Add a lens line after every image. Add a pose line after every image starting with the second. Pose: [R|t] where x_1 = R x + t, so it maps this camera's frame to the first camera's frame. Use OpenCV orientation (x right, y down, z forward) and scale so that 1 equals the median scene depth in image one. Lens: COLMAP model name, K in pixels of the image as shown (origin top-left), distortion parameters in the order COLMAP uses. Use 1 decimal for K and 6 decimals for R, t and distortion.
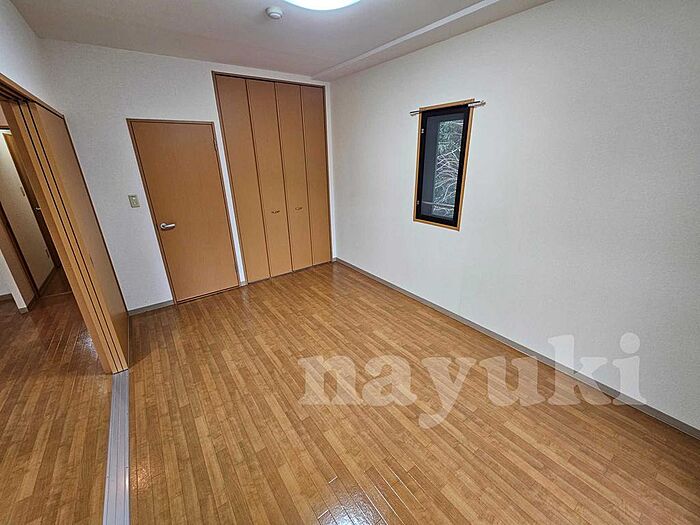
lens RADIAL K [[287.6, 0, 347.0], [0, 287.6, 260.9], [0, 0, 1]] dist [0.004423, -0.001405]
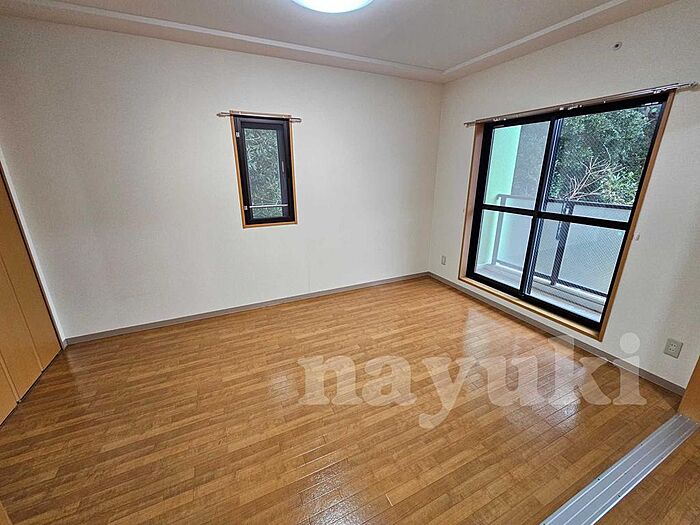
lens RADIAL K [[287.6, 0, 353.0], [0, 287.6, 263.5], [0, 0, 1]] dist [0.004423, -0.001405]
pose [[0.188657, -0.299669, 0.935204, -0.751007], [0.343368, 0.912325, 0.223071, -0.144596], [-0.920058, 0.279035, 0.275014, 0.518414]]
